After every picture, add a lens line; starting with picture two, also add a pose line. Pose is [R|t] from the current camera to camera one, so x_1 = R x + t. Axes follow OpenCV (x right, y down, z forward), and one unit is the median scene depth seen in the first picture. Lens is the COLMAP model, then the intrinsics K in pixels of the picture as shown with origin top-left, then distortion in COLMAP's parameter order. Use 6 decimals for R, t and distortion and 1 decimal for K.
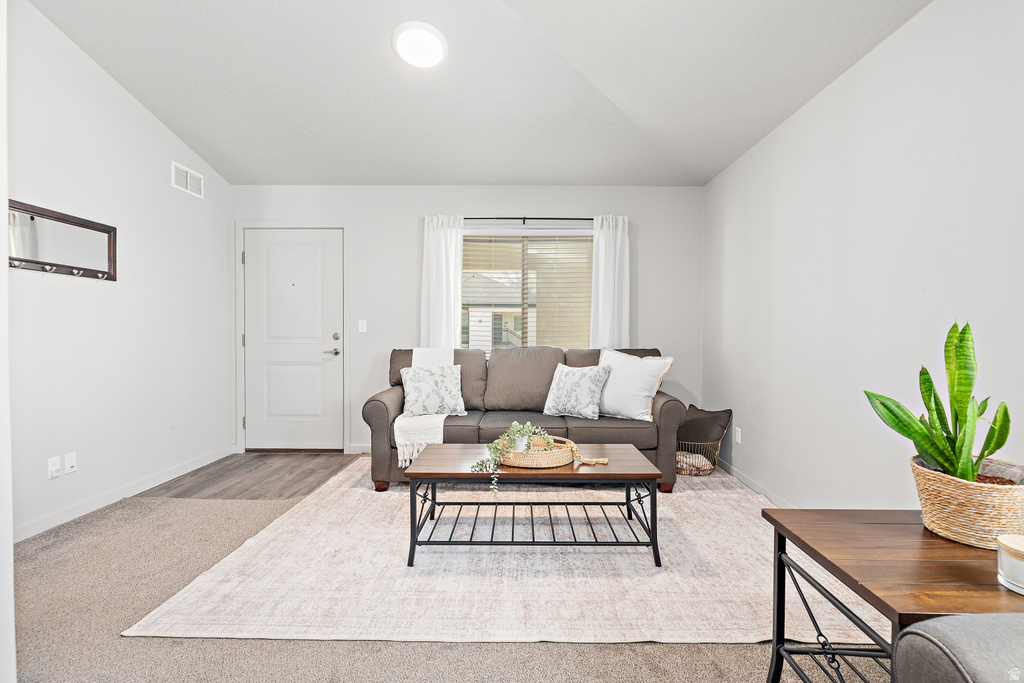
lens RADIAL K [[475.8, 0, 512.0], [0, 475.8, 341.5], [0, 0, 1]] dist [-0.000811, -0.000053]
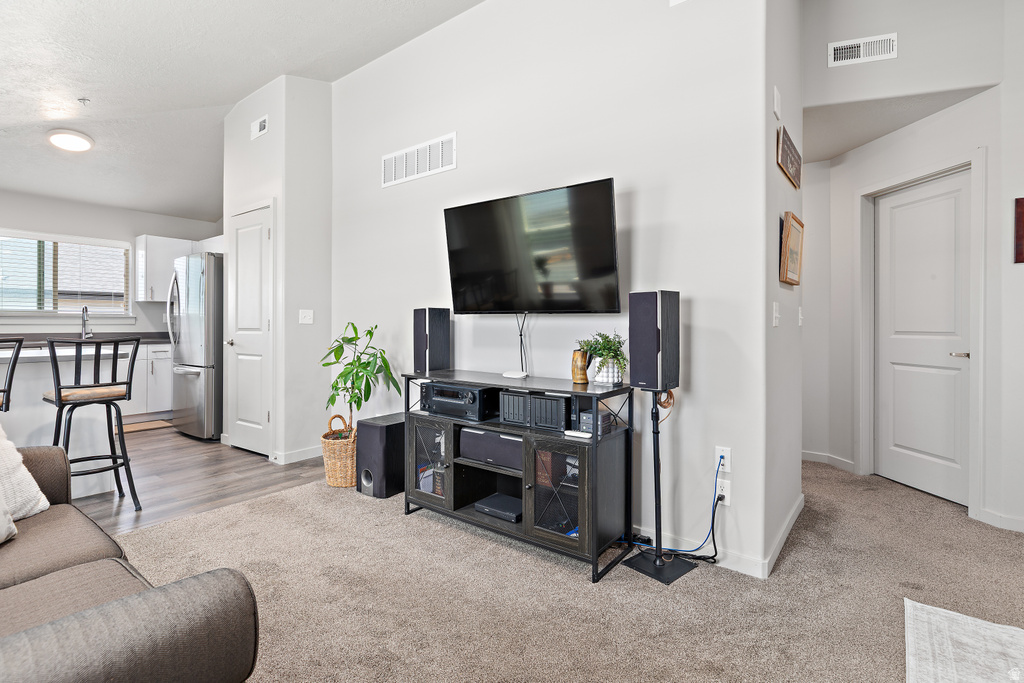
lens RADIAL K [[489.6, 0, 520.3], [0, 489.6, 323.5], [0, 0, 1]] dist [-0.000401, 0.000169]
pose [[-0.599733, -0.004574, -0.800187, 0.311296], [-0.013983, 0.999891, 0.004765, -0.006226], [0.800078, 0.014047, -0.599732, 0.482148]]
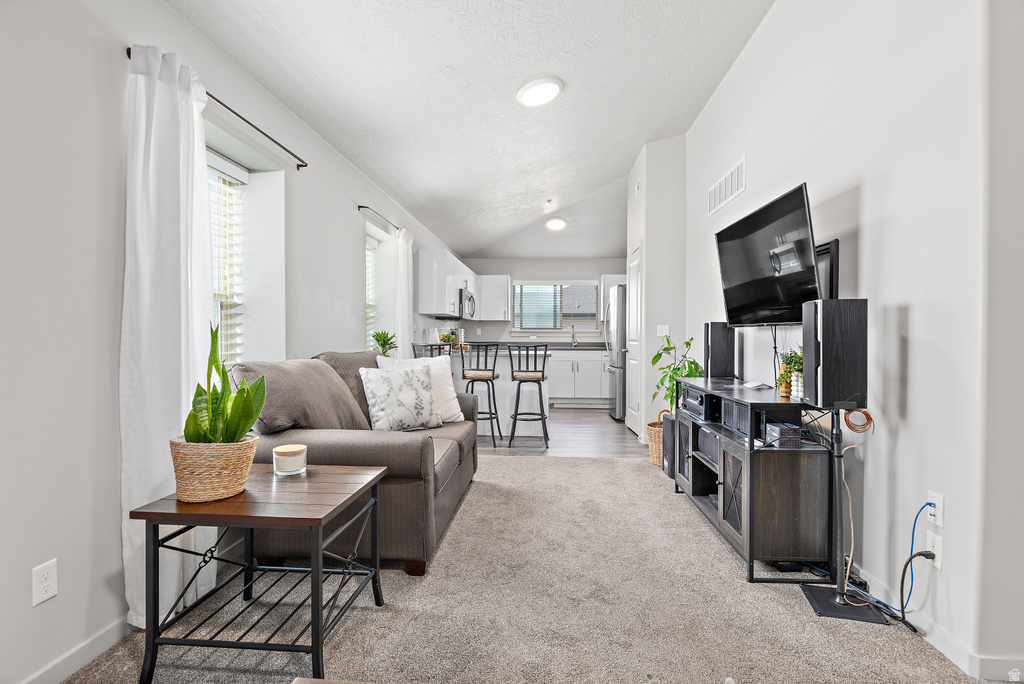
lens RADIAL K [[484.2, 0, 511.4], [0, 484.2, 338.7], [0, 0, 1]] dist [0.004193, 0.000626]
pose [[-0.997774, -0.005454, 0.066456, 0.040082], [-0.004174, 0.999803, 0.019379, -0.011684], [-0.066548, 0.019059, -0.997601, 0.839394]]
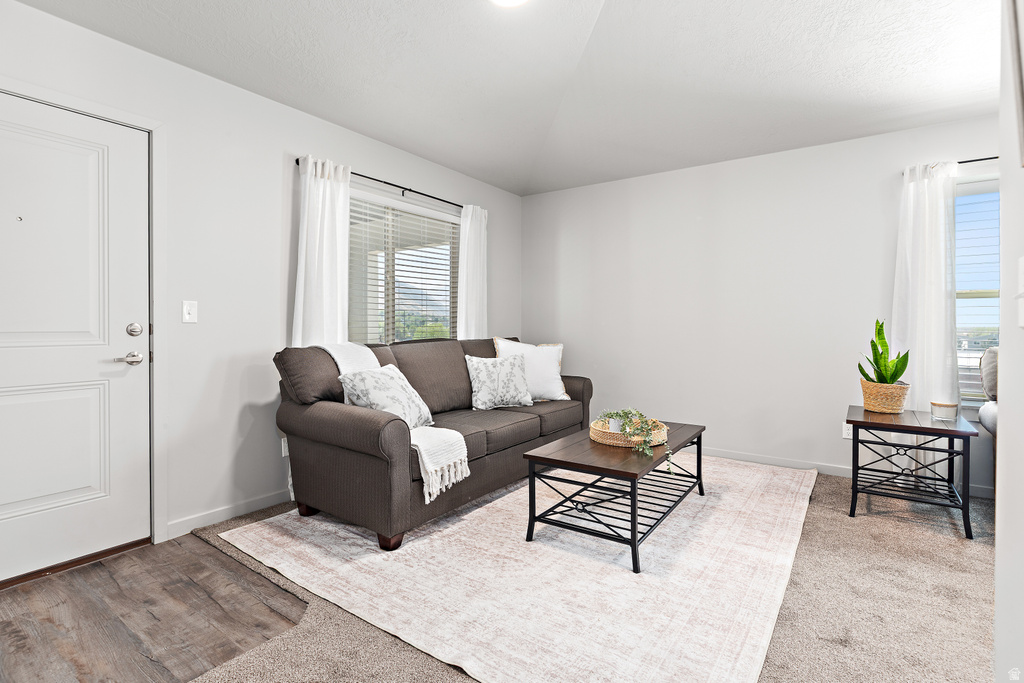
lens RADIAL K [[489.6, 0, 520.3], [0, 489.6, 323.5], [0, 0, 1]] dist [-0.000401, 0.000169]
pose [[0.552335, -0.000932, 0.833622, -0.756691], [0.011946, 0.999906, -0.006797, -0.011357], [-0.833537, 0.013713, 0.552294, 0.428182]]
